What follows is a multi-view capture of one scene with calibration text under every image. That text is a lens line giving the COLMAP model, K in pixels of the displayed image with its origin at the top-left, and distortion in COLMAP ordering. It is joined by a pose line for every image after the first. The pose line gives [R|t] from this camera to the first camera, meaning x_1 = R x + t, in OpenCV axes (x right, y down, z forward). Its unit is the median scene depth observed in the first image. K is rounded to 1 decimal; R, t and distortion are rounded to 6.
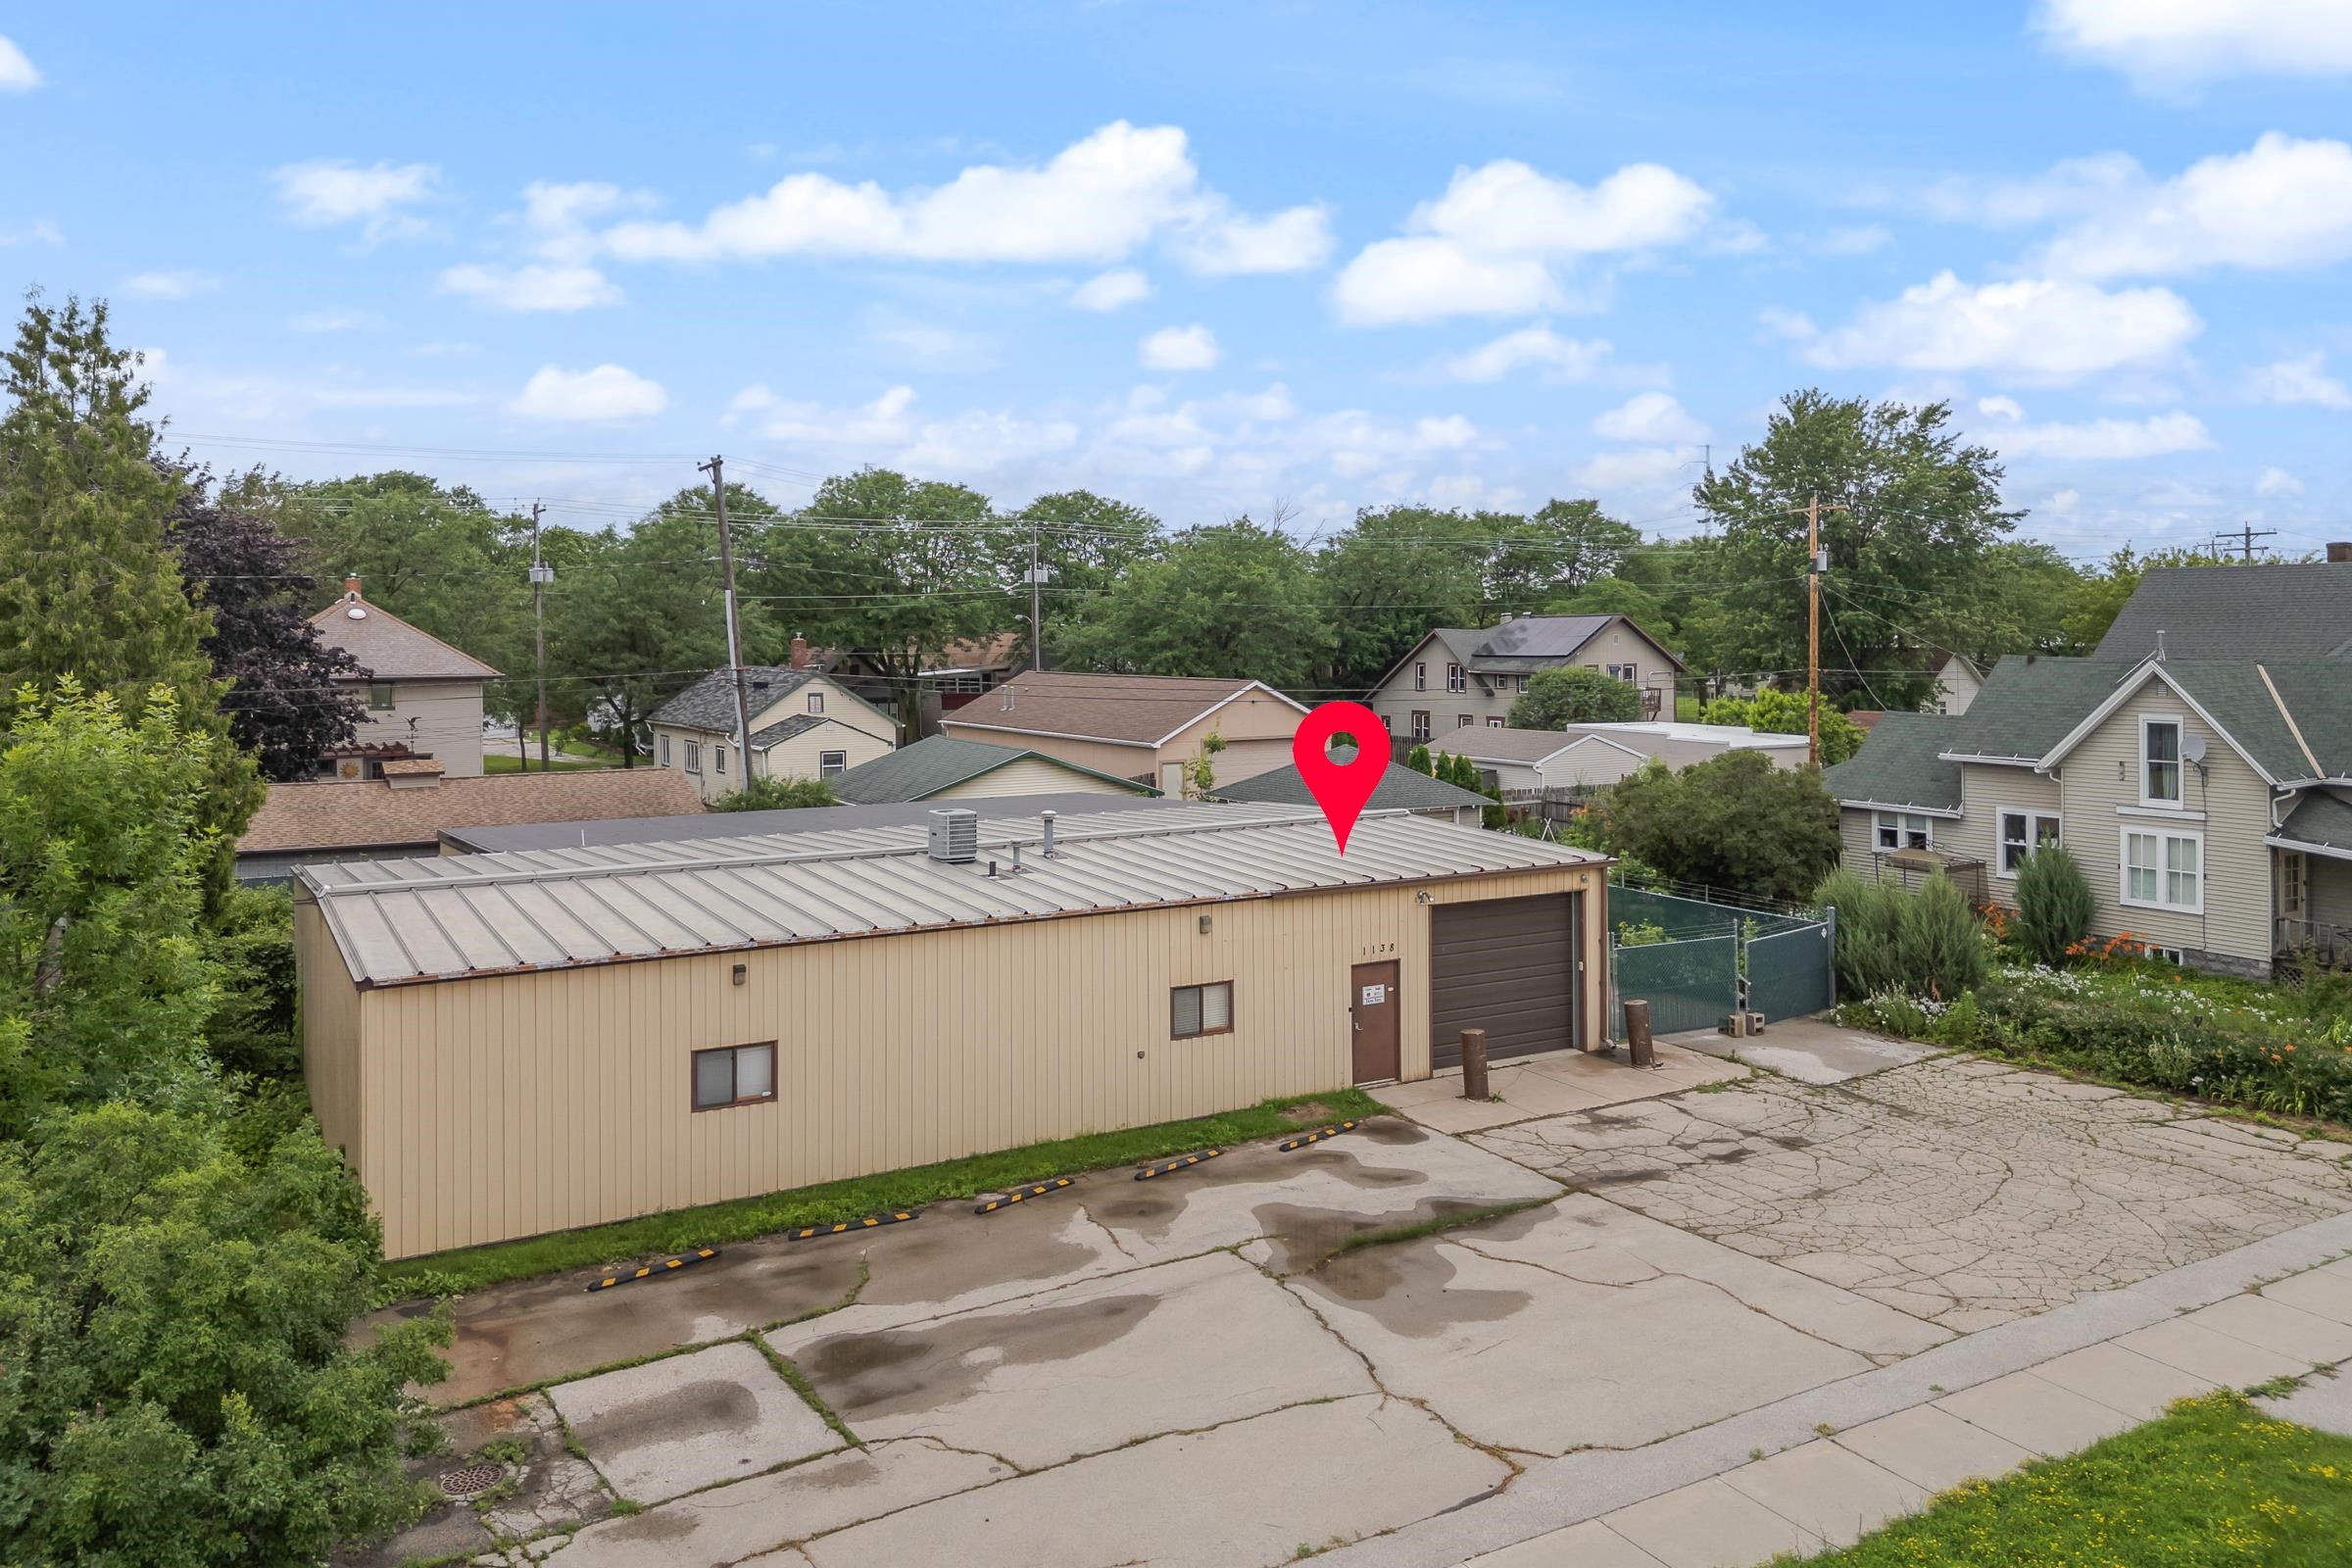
lens RADIAL K [[1700.6, 0, 1156.0], [0, 1700.6, 709.8], [0, 0, 1]] dist [0.055586, -0.047772]
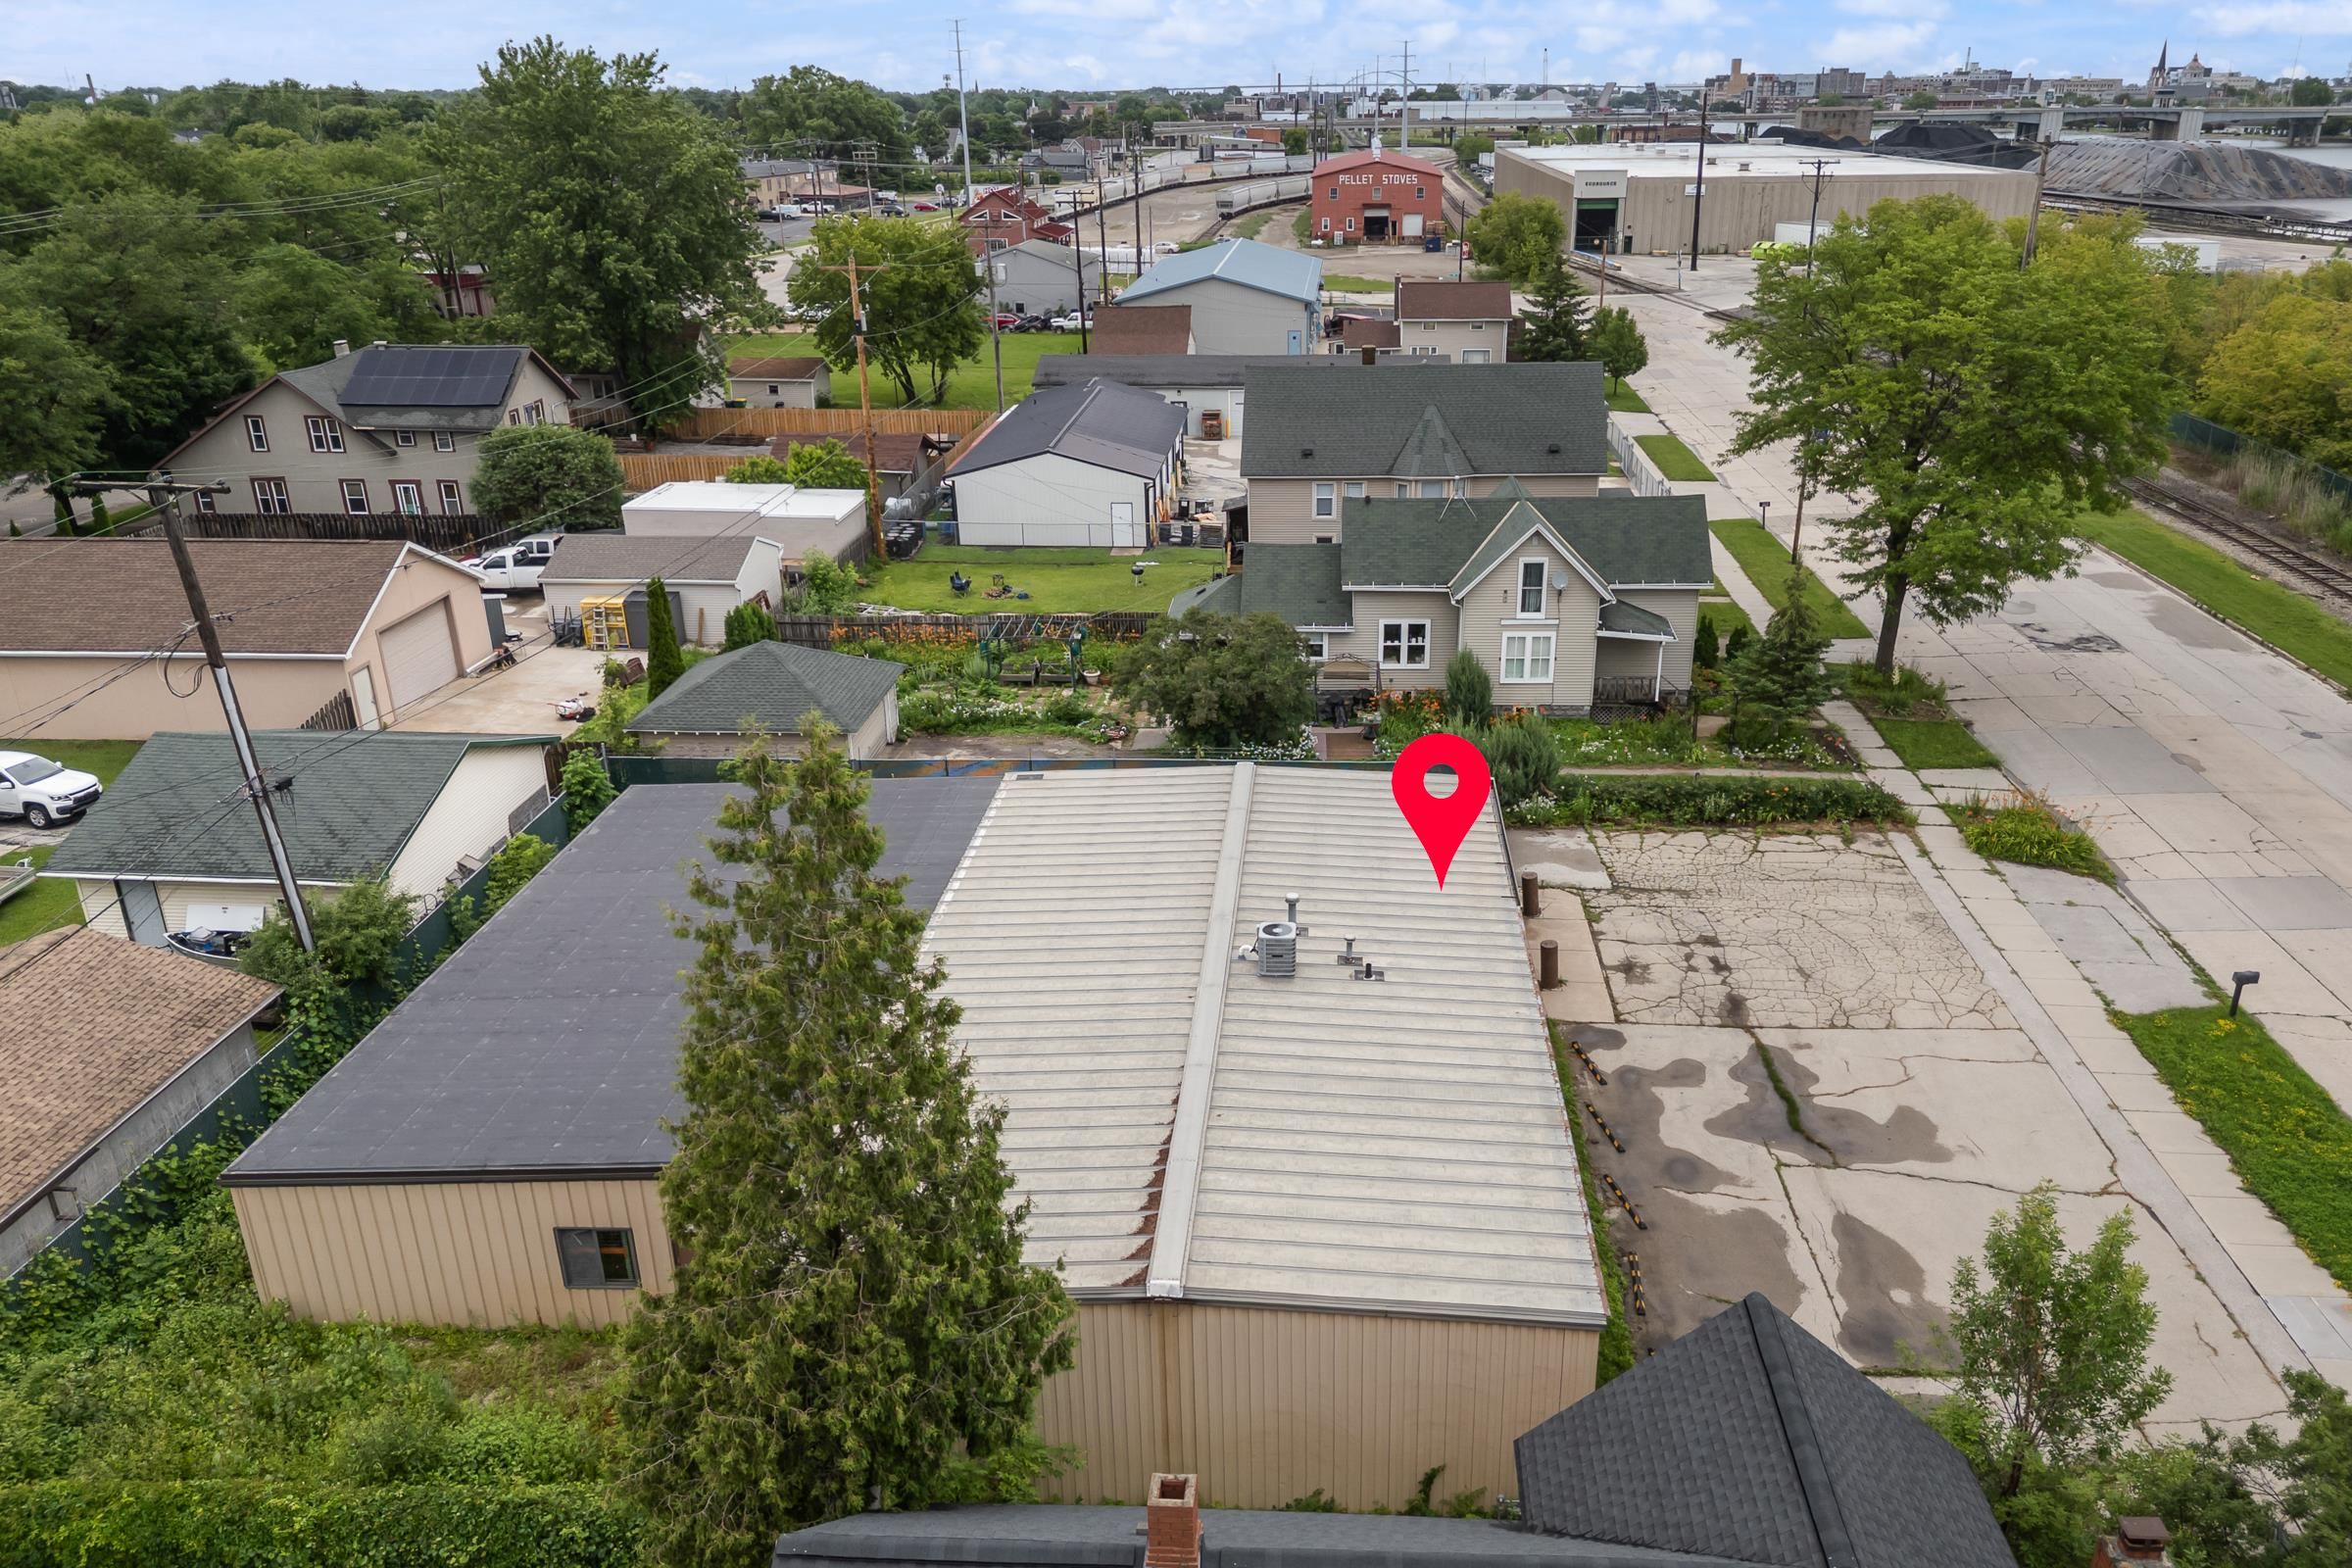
lens RADIAL K [[1696.3, 0, 1253.5], [0, 1696.3, 892.3], [0, 0, 1]] dist [0.093158, -0.124176]
pose [[0.538080, -0.350416, 0.766602, -0.975468], [0.042834, 0.919681, 0.390324, -0.395576], [-0.841805, -0.177189, 0.509872, 0.492741]]
